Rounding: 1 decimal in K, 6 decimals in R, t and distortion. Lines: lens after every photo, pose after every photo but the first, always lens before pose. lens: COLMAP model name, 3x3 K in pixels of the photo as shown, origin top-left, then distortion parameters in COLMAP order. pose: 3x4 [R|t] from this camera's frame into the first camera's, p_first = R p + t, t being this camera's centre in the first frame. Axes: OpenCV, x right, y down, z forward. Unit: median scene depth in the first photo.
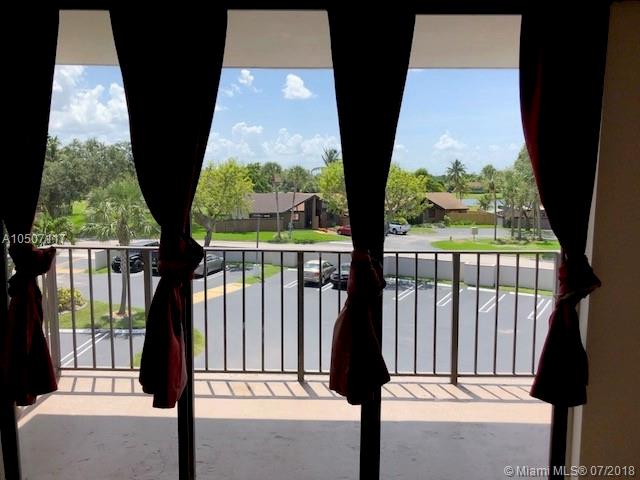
lens RADIAL K [[530.7, 0, 320.1], [0, 530.7, 237.7], [0, 0, 1]] dist [0.000115, 0.009069]
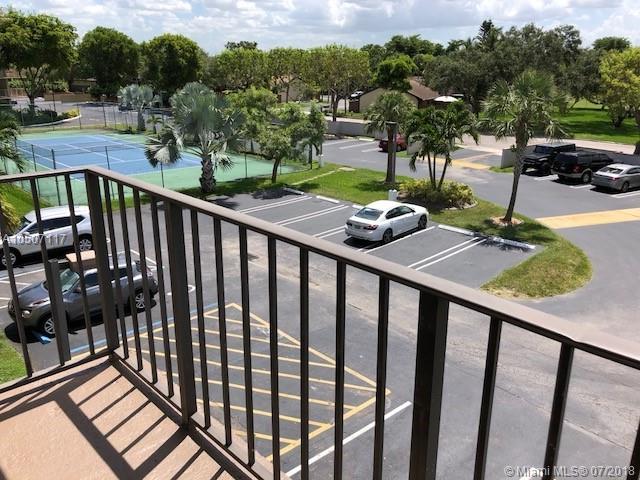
lens RADIAL K [[530.7, 0, 319.5], [0, 530.7, 239.1], [0, 0, 1]] dist [0.000115, 0.009069]
pose [[0.714292, 0.208253, -0.668145, 0.014808], [-0.073224, 0.971699, 0.224586, -0.007936], [0.696007, -0.111496, 0.709326, 0.113359]]
